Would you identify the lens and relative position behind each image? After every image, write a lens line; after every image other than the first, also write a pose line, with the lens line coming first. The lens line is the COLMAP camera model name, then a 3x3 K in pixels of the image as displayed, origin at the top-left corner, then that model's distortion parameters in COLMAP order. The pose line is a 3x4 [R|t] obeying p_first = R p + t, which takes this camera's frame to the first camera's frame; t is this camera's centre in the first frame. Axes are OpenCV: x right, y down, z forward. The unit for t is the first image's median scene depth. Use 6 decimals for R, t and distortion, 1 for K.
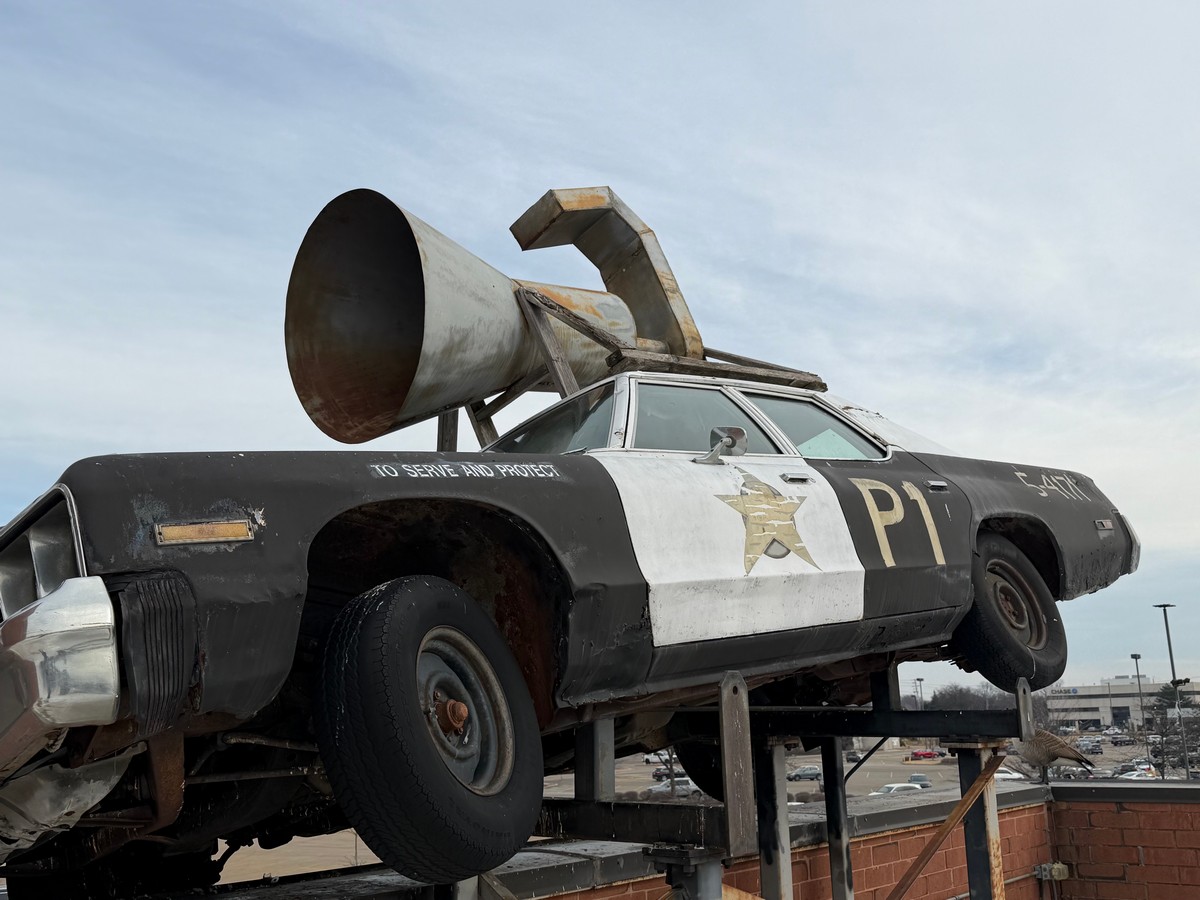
lens RADIAL K [[1212.8, 0, 600.0], [0, 1212.8, 450.0], [0, 0, 1]] dist [0.204674, -0.521280]
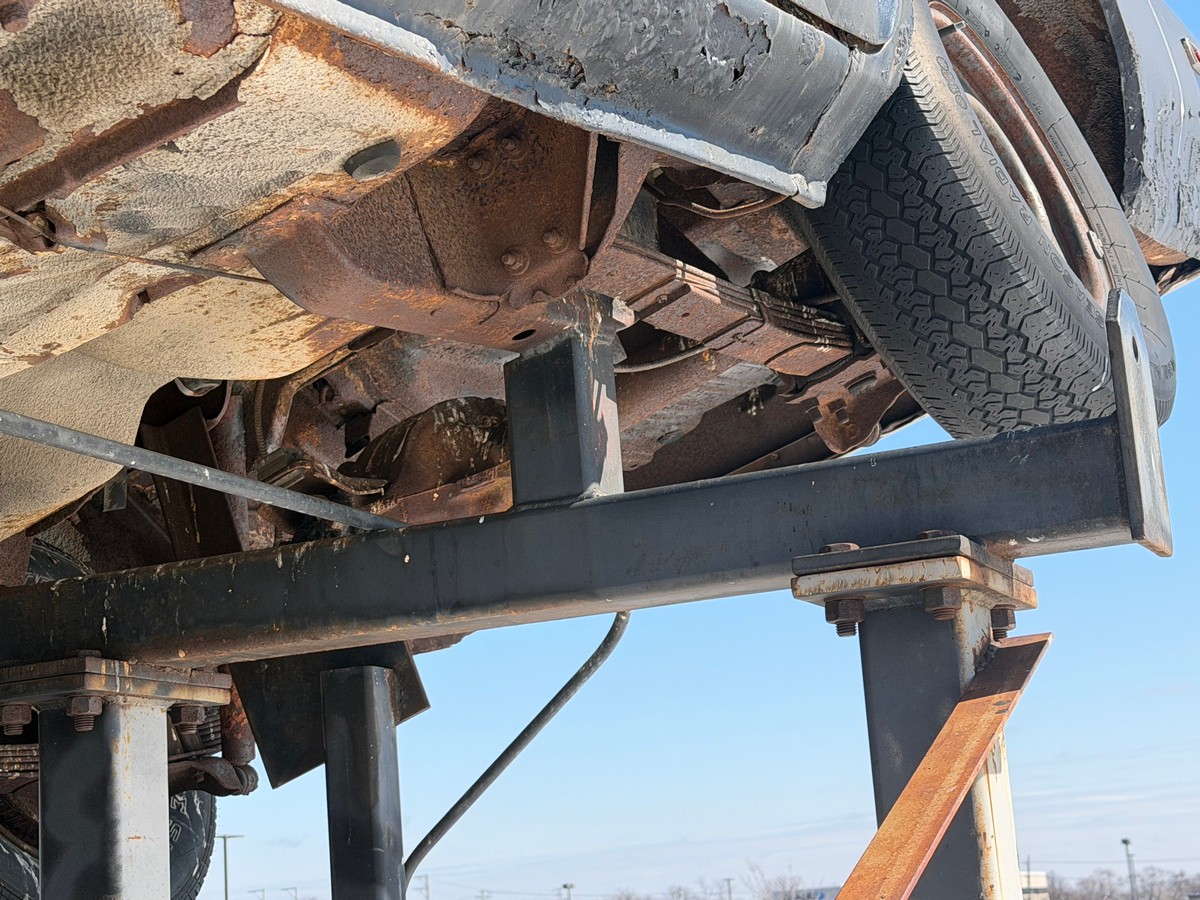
lens RADIAL K [[2176.0, 0, 600.0], [0, 2176.0, 450.0], [0, 0, 1]] dist [0.166471, -0.050192]
pose [[0.963403, 0.009720, 0.267881, 0.131975], [-0.004858, 0.999811, -0.018804, 0.224893], [-0.268013, 0.016814, 0.963269, 0.624974]]
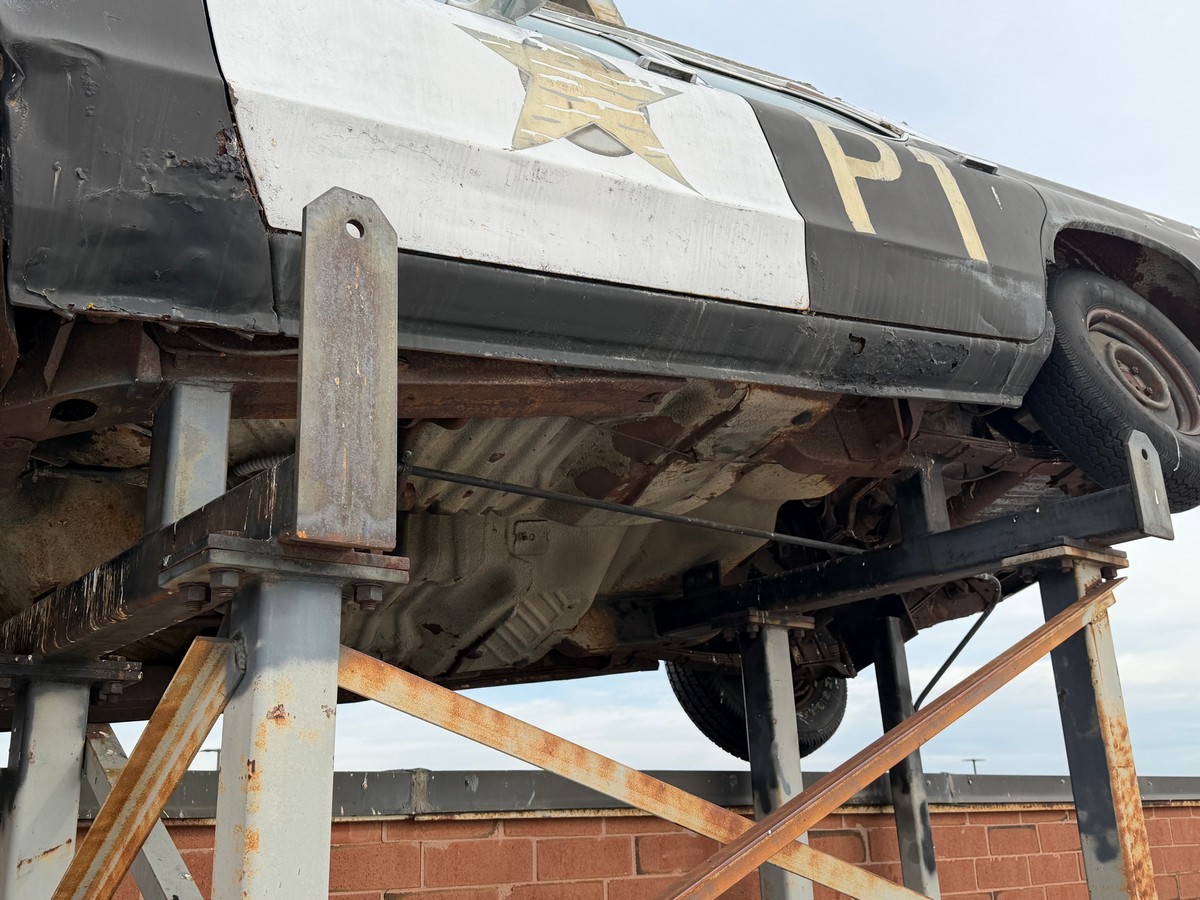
lens RADIAL K [[1212.8, 0, 600.0], [0, 1212.8, 450.0], [0, 0, 1]] dist [0.204674, -0.521280]
pose [[0.981568, -0.079651, -0.173723, 0.198272], [0.061668, 0.992391, -0.106573, 0.240356], [0.180890, 0.093895, 0.979011, 0.401570]]
